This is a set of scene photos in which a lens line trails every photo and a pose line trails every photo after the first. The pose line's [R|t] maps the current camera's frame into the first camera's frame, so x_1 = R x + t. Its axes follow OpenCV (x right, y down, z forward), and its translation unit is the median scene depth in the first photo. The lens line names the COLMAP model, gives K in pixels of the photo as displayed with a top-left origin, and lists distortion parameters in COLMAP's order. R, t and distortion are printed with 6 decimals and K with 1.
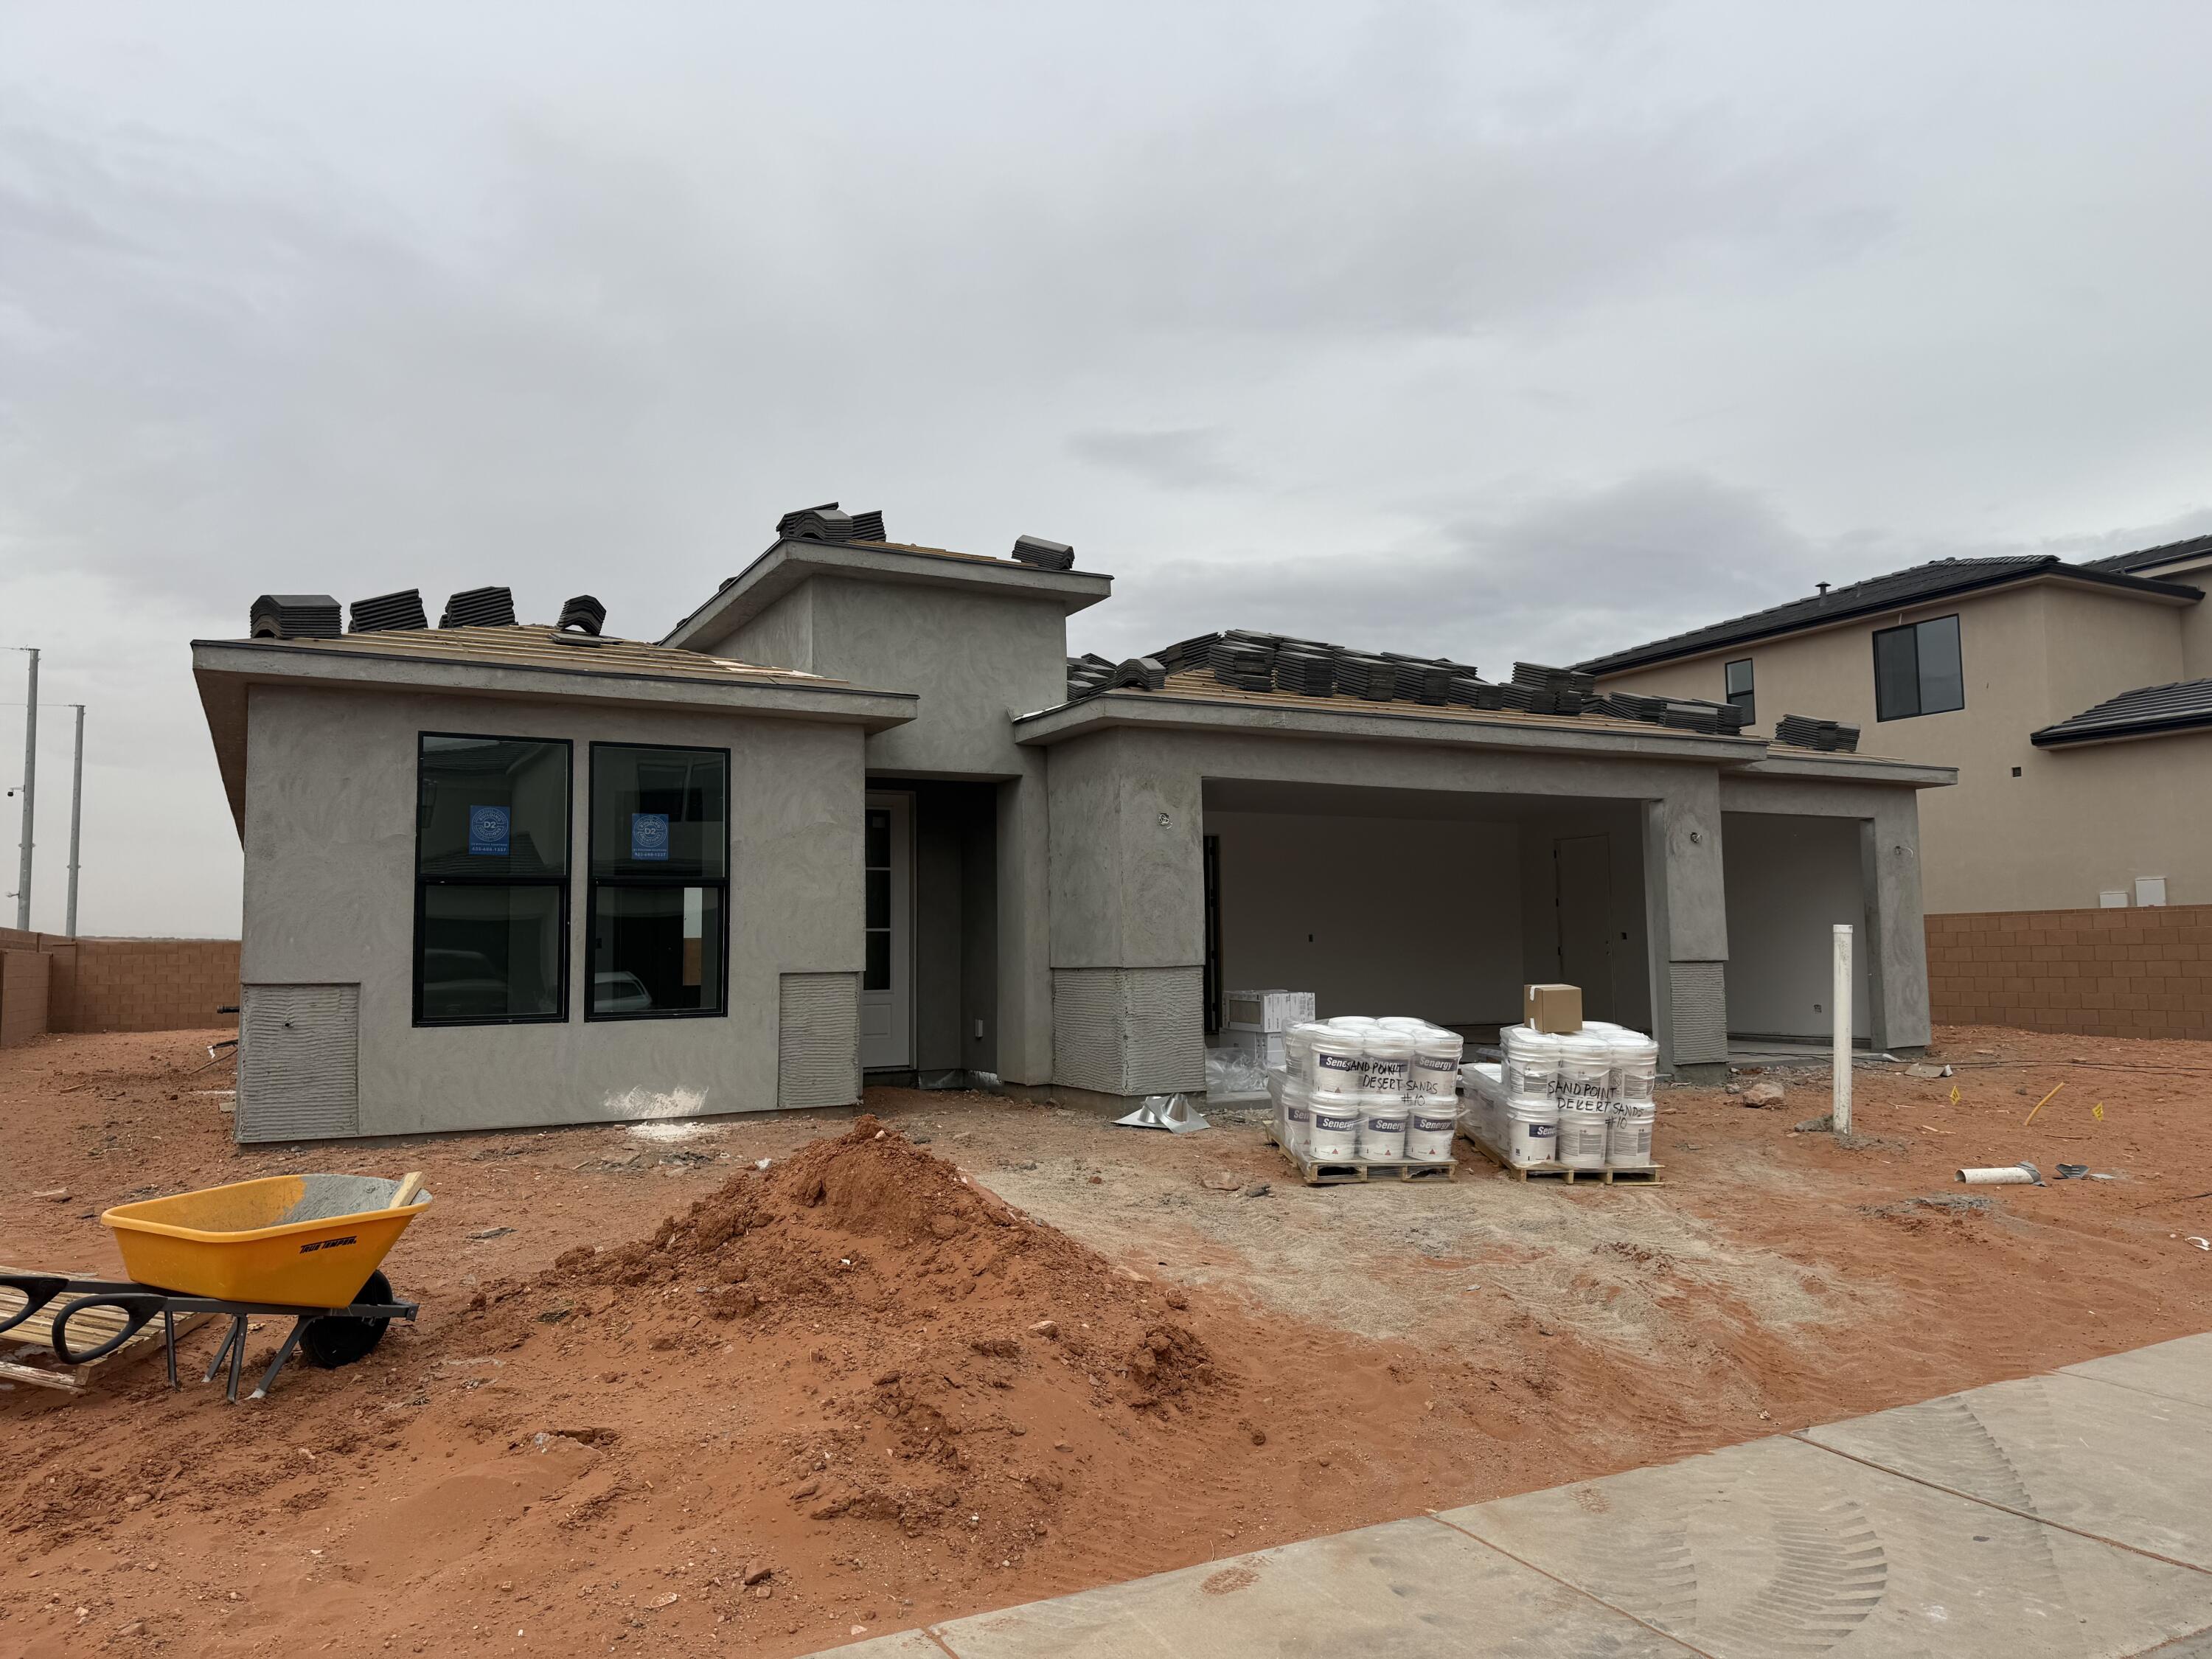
lens RADIAL K [[1530.9, 0, 1104.0], [0, 1530.9, 837.2], [0, 0, 1]] dist [0.077770, -0.109675]
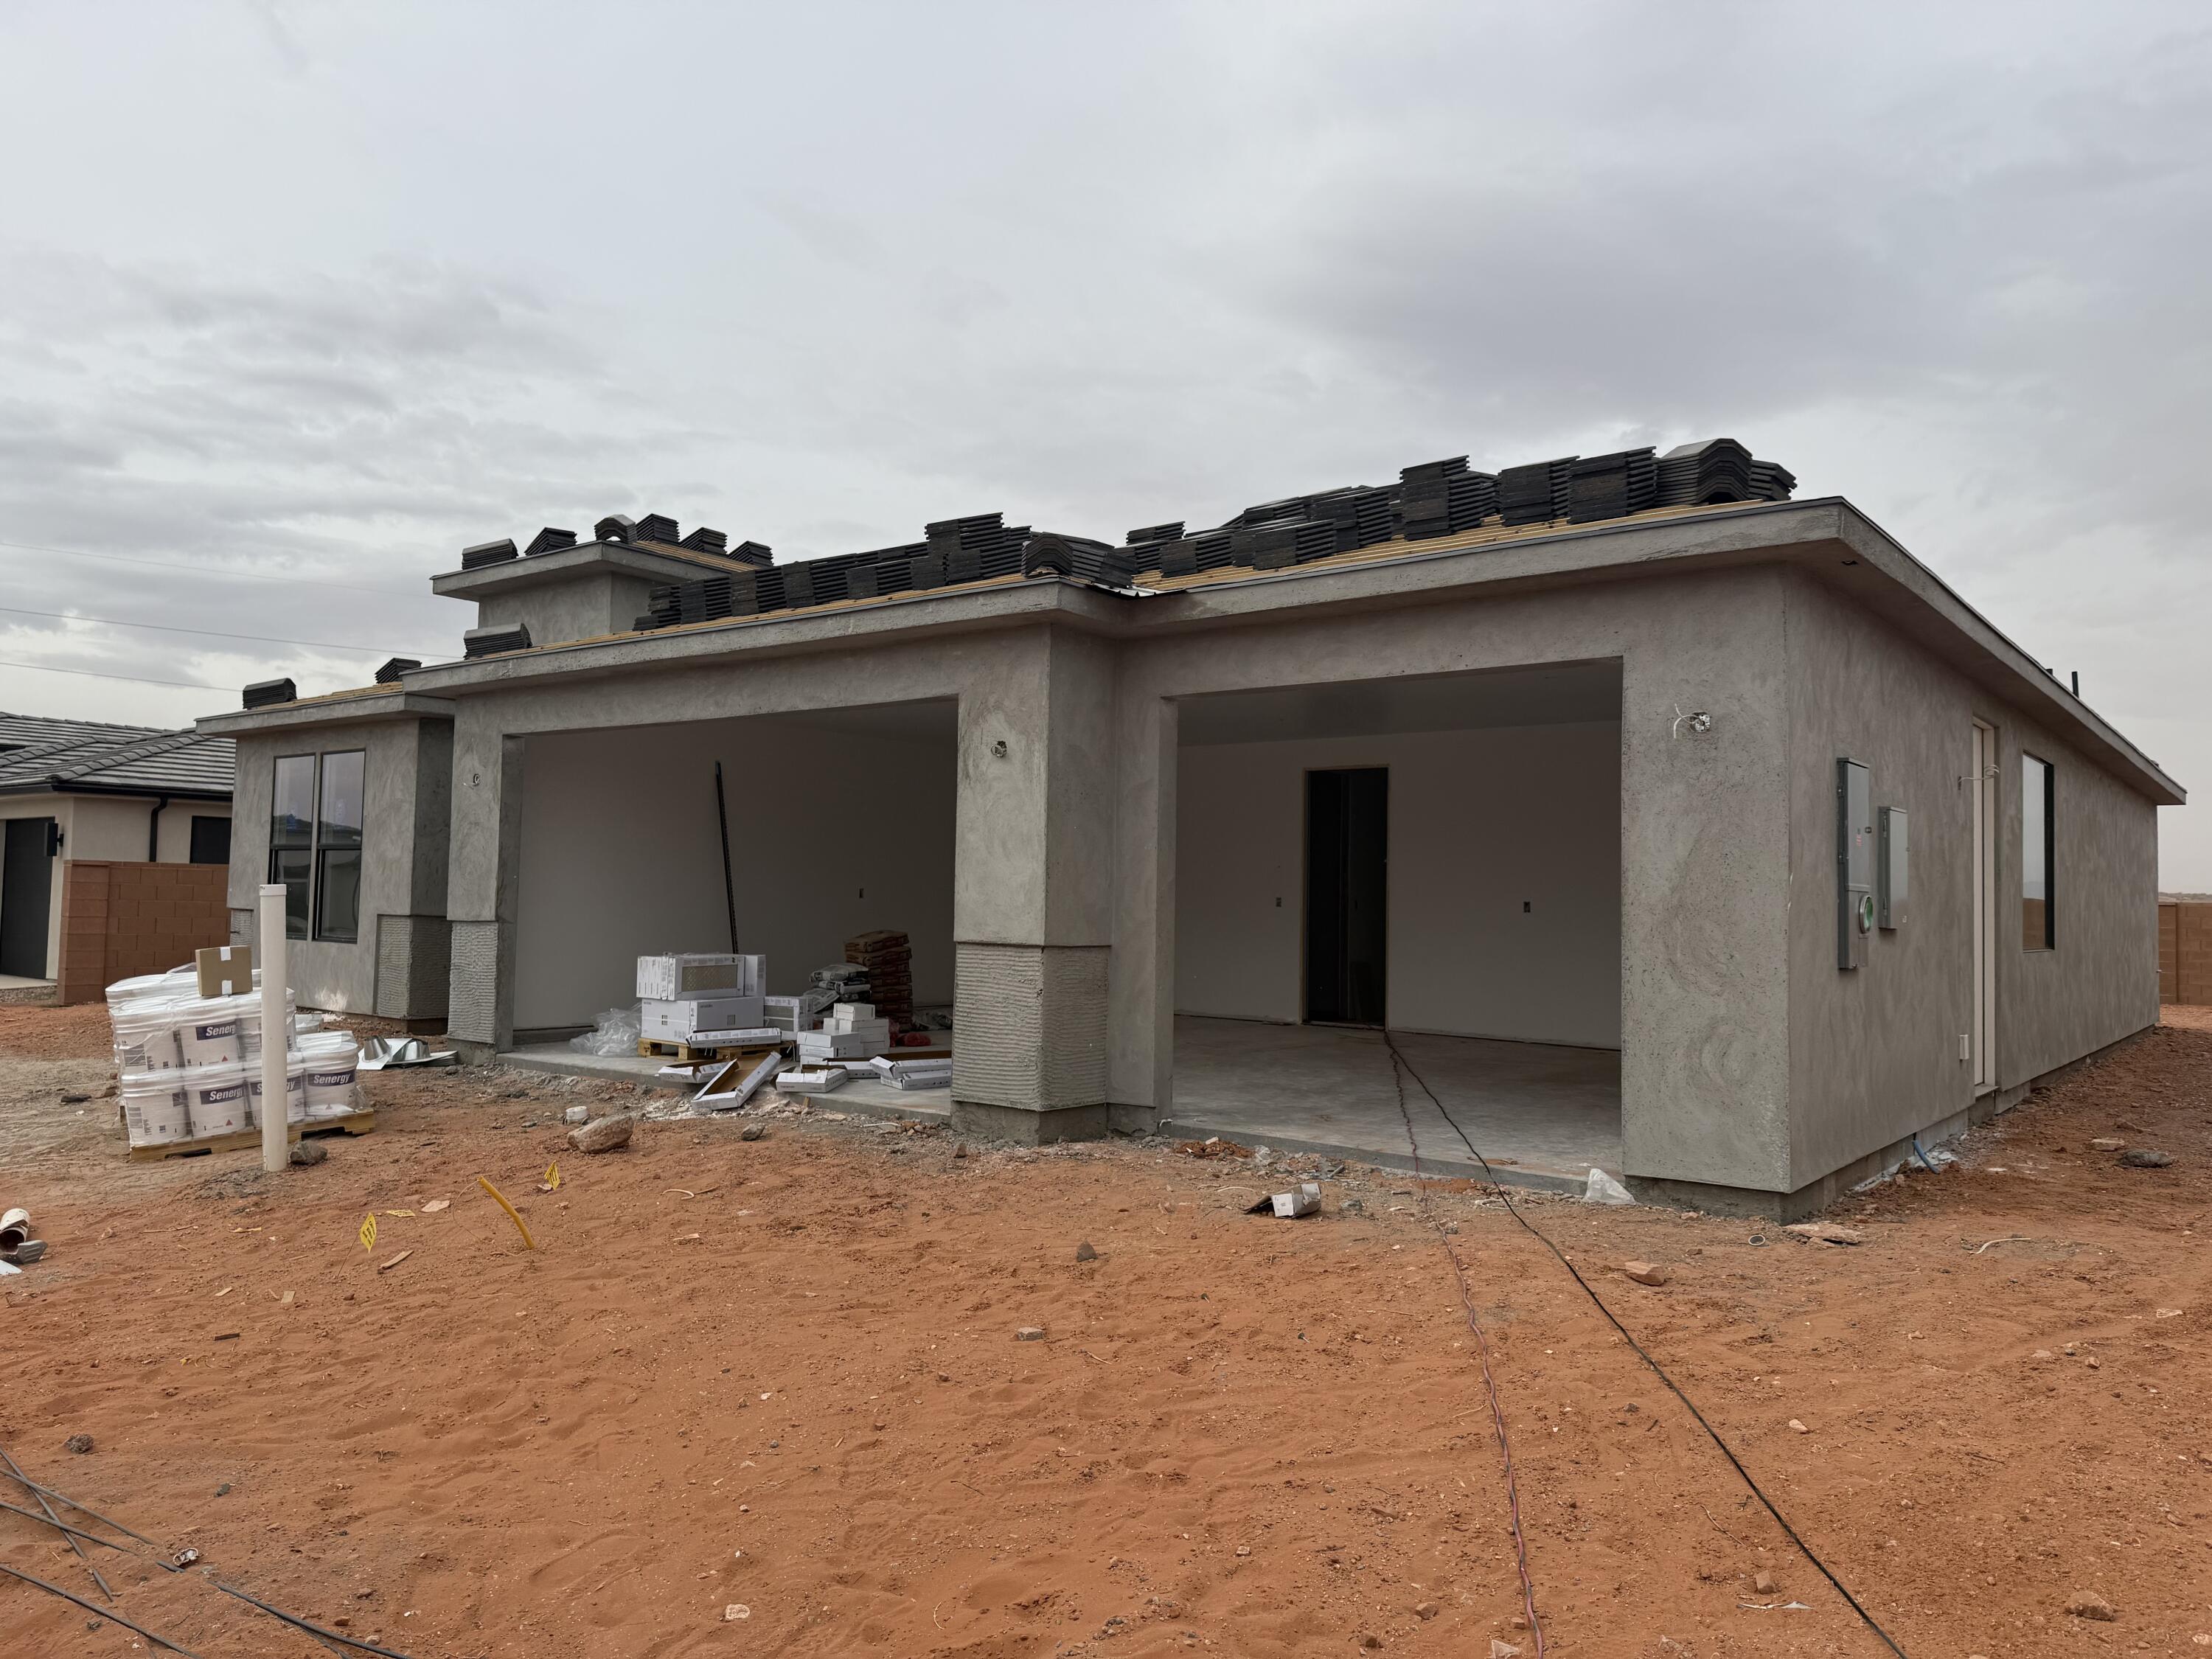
lens RADIAL K [[1479.3, 0, 1109.5], [0, 1479.3, 801.7], [0, 0, 1]] dist [0.077210, -0.093216]
pose [[0.408349, -0.038453, -0.912016, 0.956150], [0.043221, 0.998806, -0.022761, 0.037926], [0.911802, -0.030124, 0.409523, 0.791208]]
